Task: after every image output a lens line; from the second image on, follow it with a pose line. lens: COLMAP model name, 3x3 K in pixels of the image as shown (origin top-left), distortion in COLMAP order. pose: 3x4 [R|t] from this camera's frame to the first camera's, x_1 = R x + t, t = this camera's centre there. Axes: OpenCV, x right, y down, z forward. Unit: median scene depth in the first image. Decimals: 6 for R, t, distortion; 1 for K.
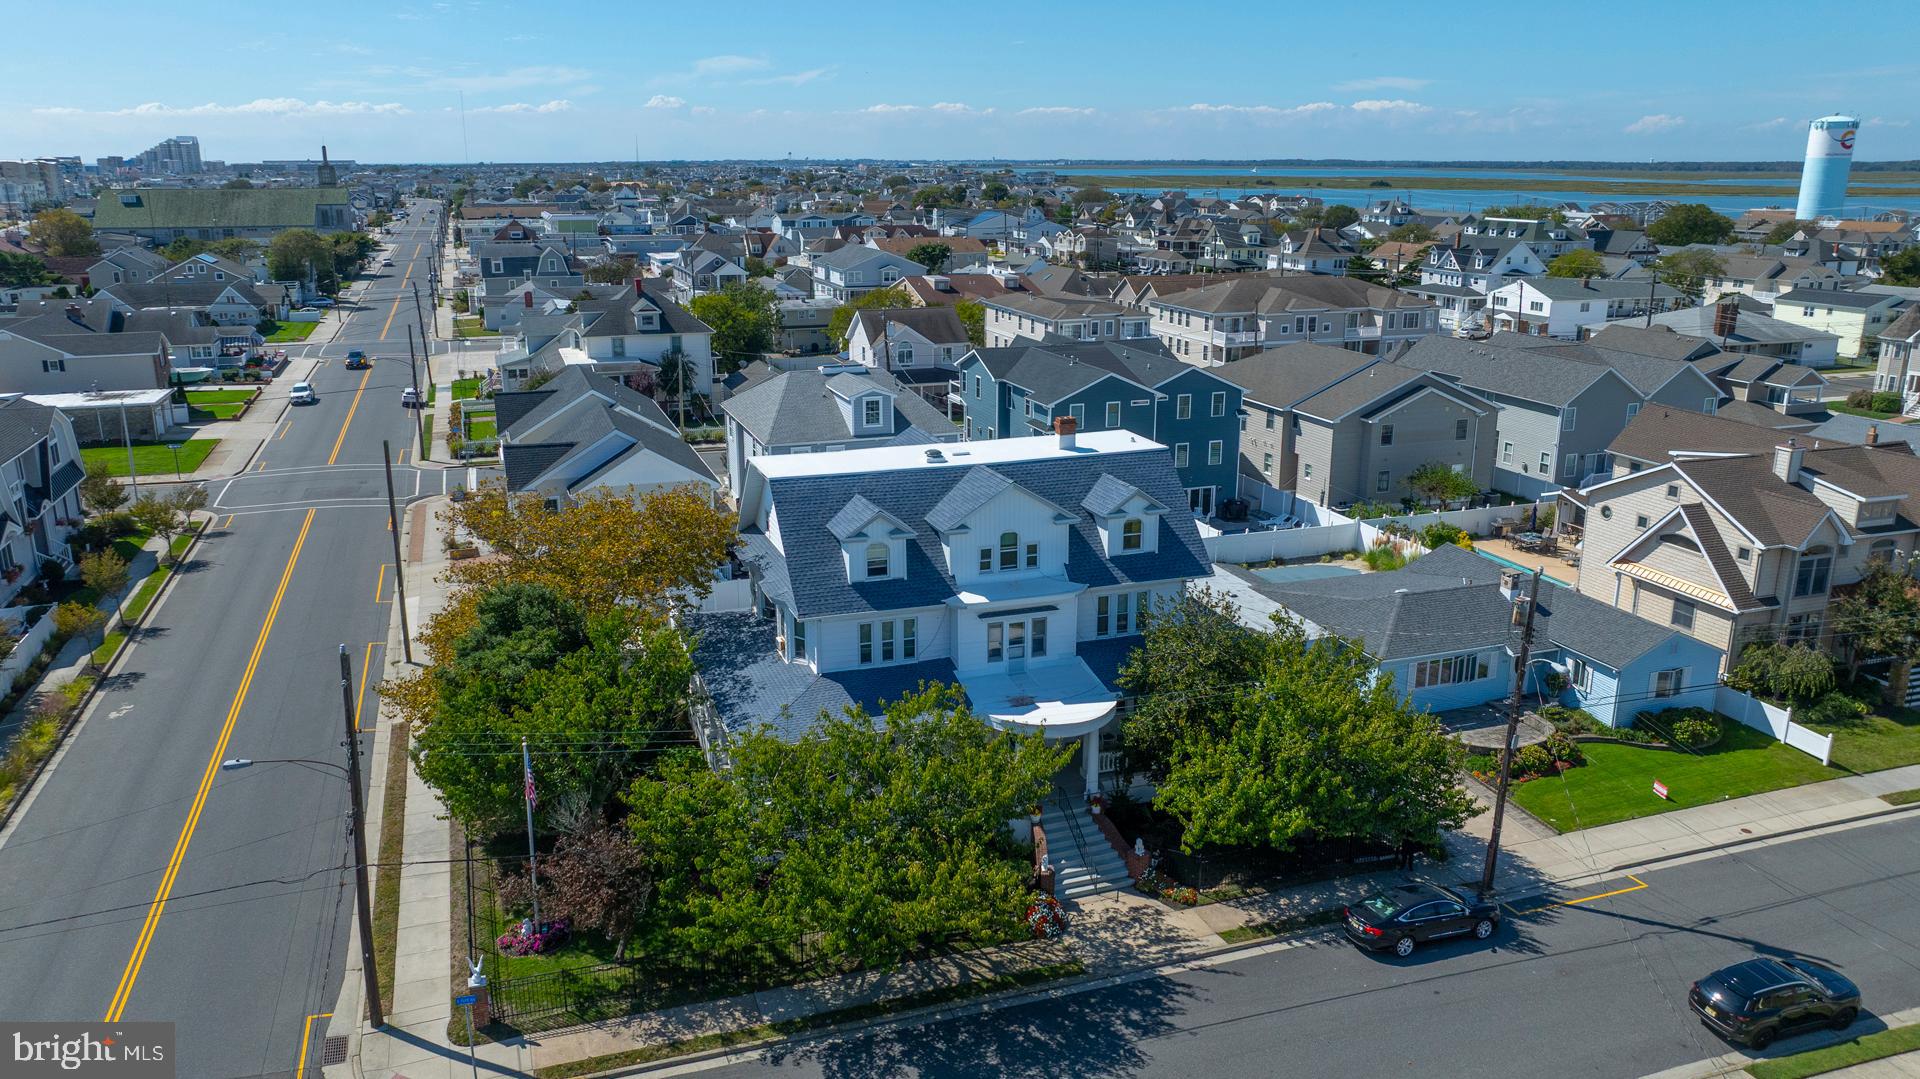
lens RADIAL K [[1365.8, 0, 960.0], [0, 1365.8, 539.5], [0, 0, 1]] dist [-0.035337, 0.033454]
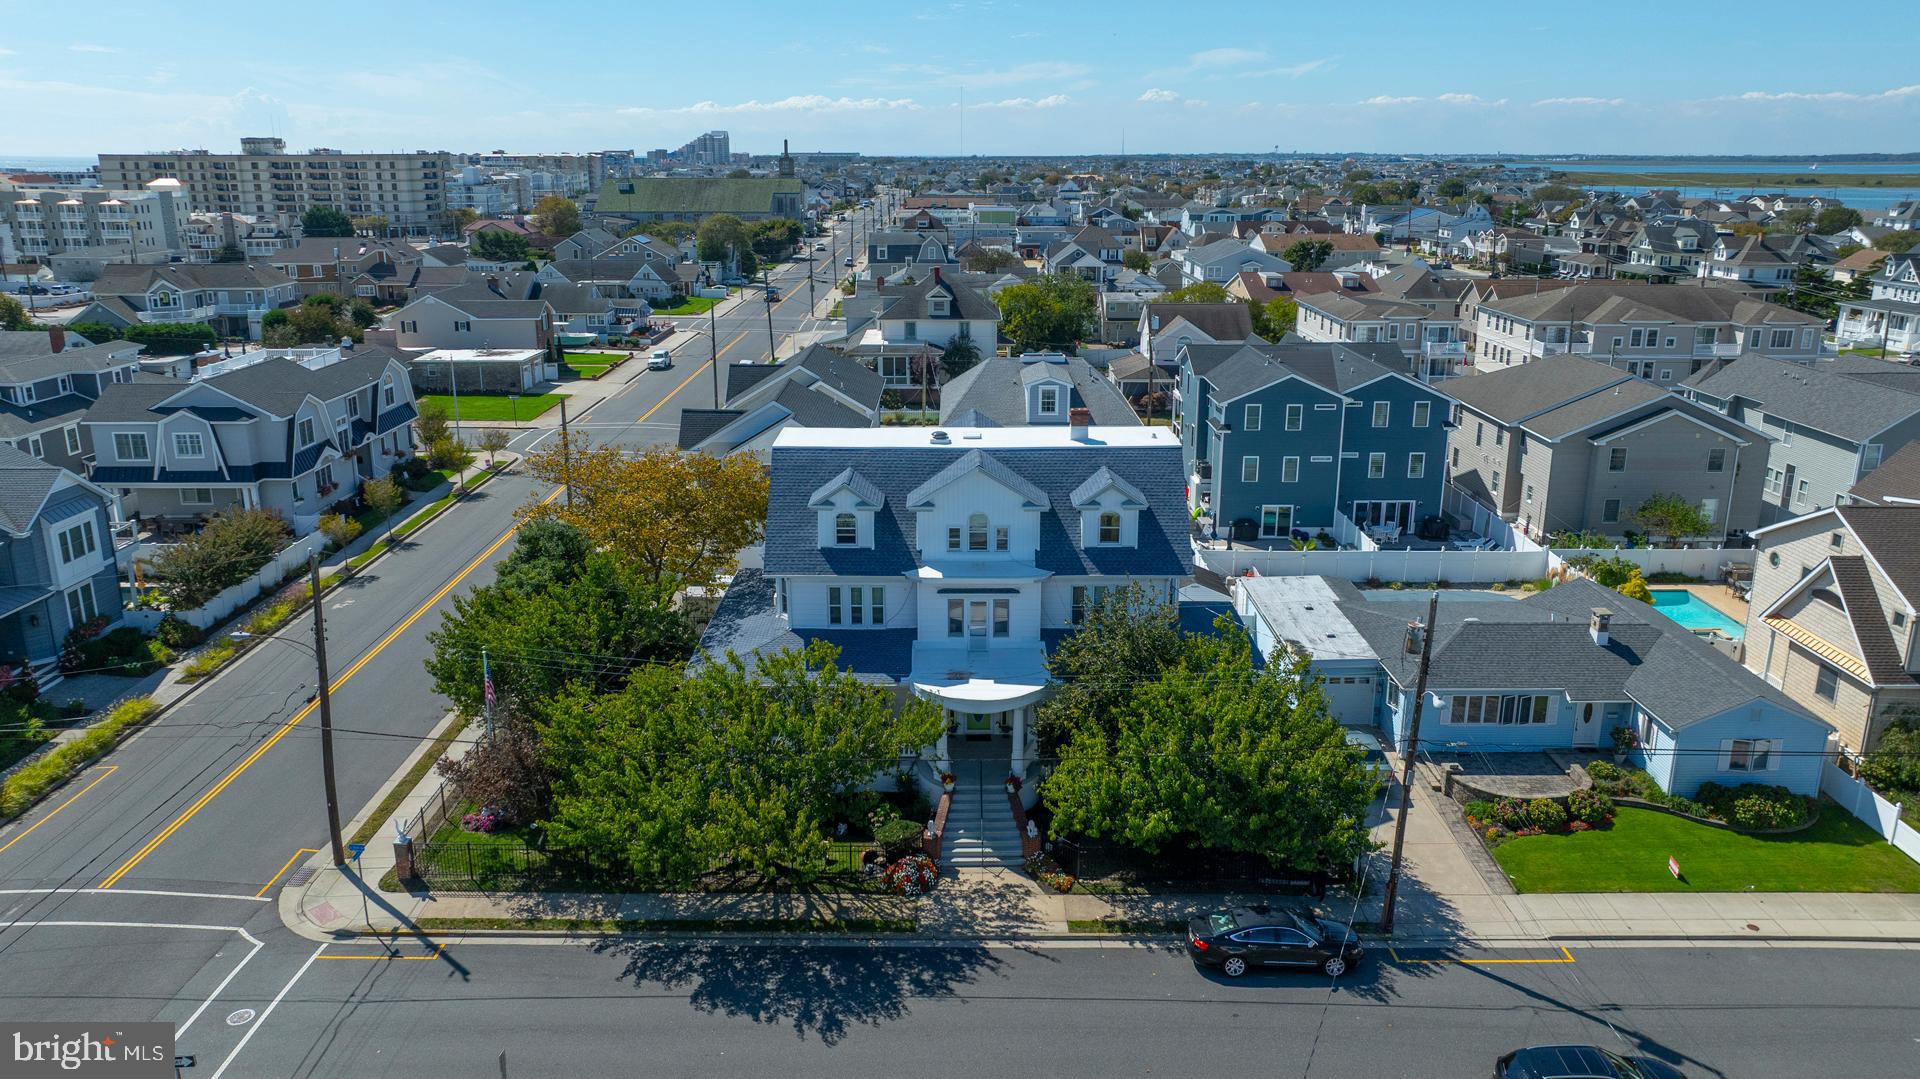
lens RADIAL K [[1365.8, 0, 960.0], [0, 1365.8, 539.5], [0, 0, 1]] dist [-0.035337, 0.033454]
pose [[0.943855, 0.089166, -0.318099, 0.306875], [-0.087771, 0.995964, 0.018747, -0.003864], [0.318487, 0.010225, 0.947872, 0.008956]]
